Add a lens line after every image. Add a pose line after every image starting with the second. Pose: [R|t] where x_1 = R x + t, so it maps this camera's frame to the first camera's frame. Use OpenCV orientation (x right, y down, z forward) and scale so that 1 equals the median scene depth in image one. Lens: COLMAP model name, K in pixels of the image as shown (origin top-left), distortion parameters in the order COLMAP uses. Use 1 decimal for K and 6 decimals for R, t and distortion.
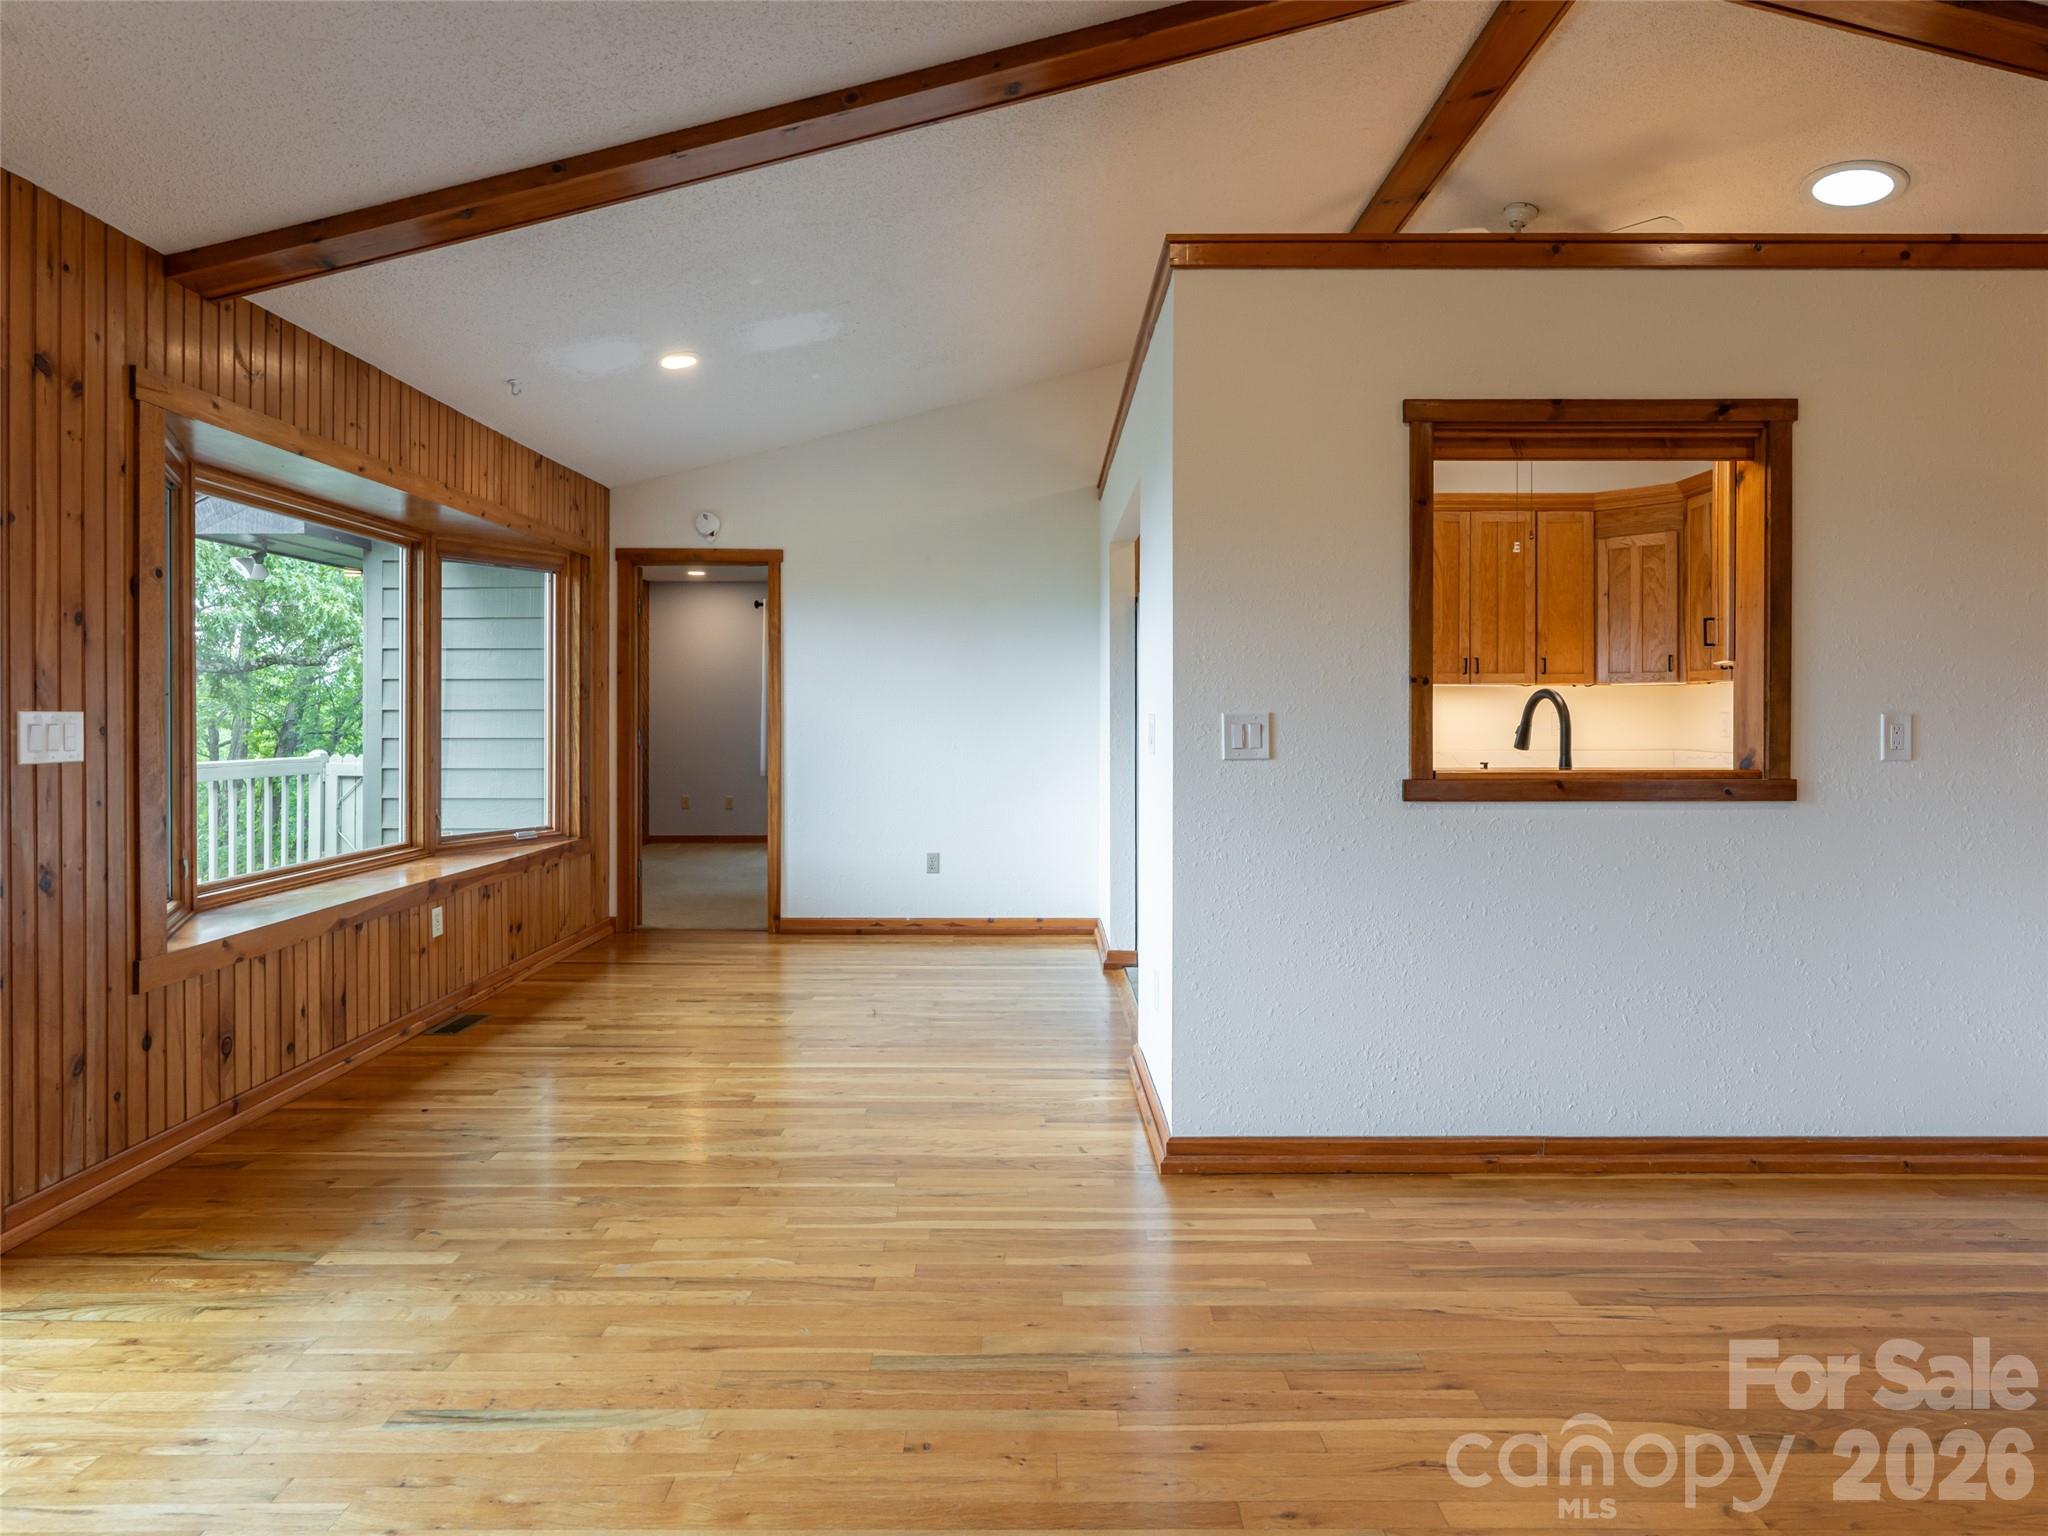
lens RADIAL K [[1107.6, 0, 1028.3], [0, 1107.6, 718.1], [0, 0, 1]] dist [0.000185, 0.000048]
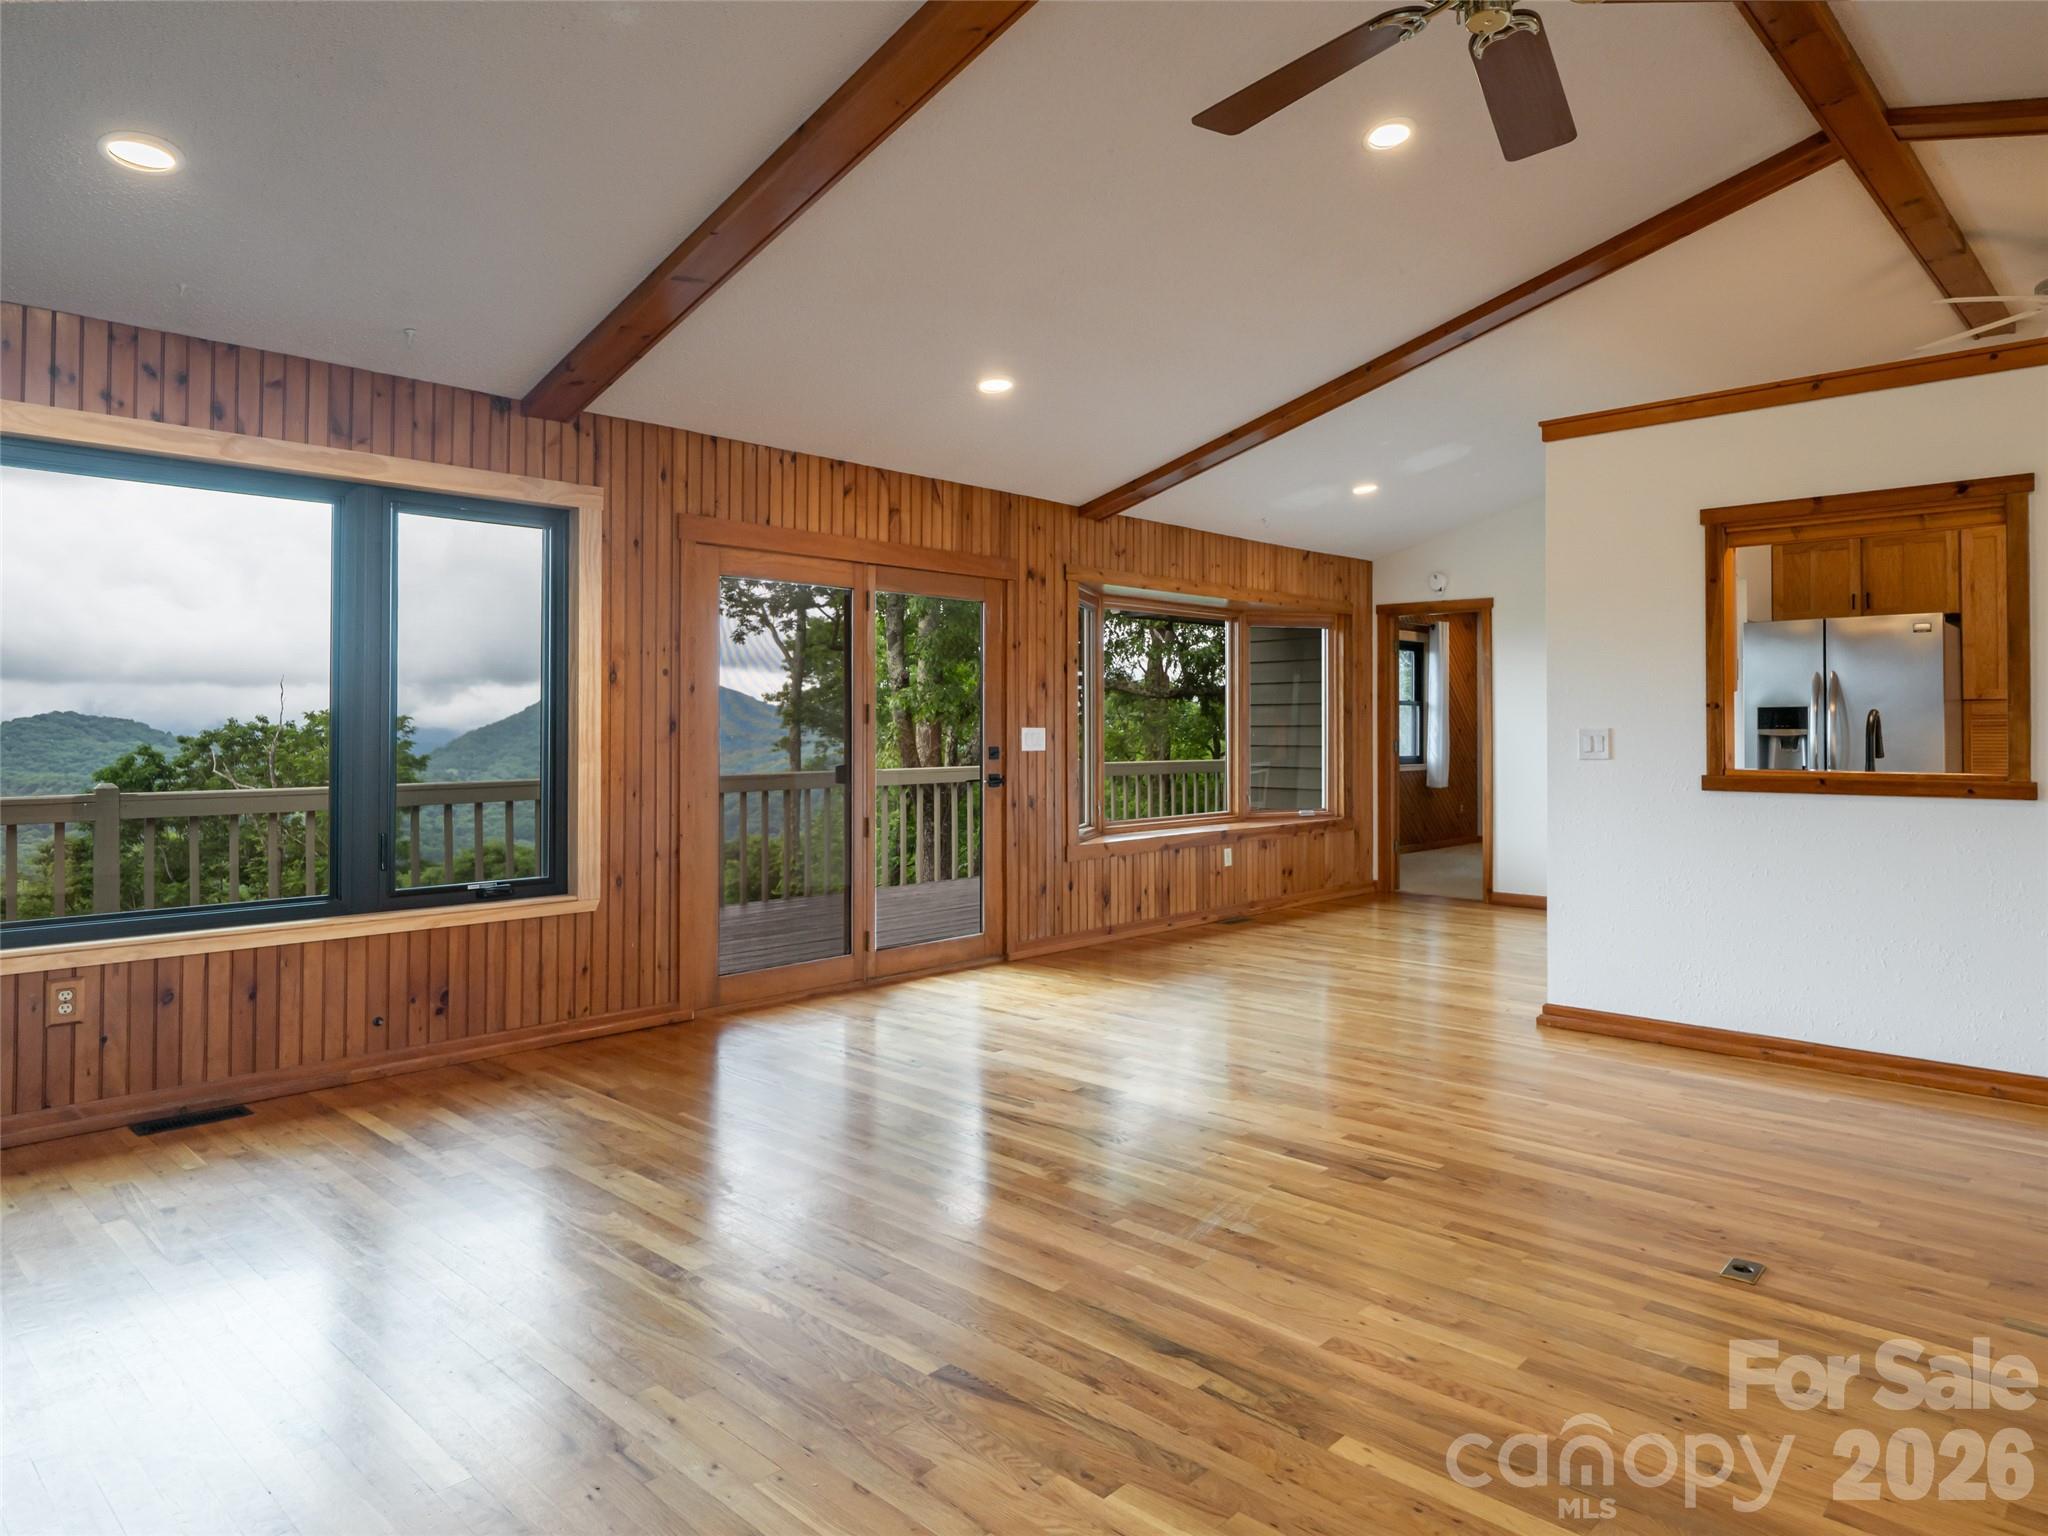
lens RADIAL K [[1263.0, 0, 1133.3], [0, 1263.0, 719.3], [0, 0, 1]] dist [0.000027, -0.000256]
pose [[0.750594, -0.004676, -0.660747, 0.784088], [-0.002283, 0.999951, -0.009670, 0.000874], [0.660759, 0.008766, 0.750547, -0.642562]]
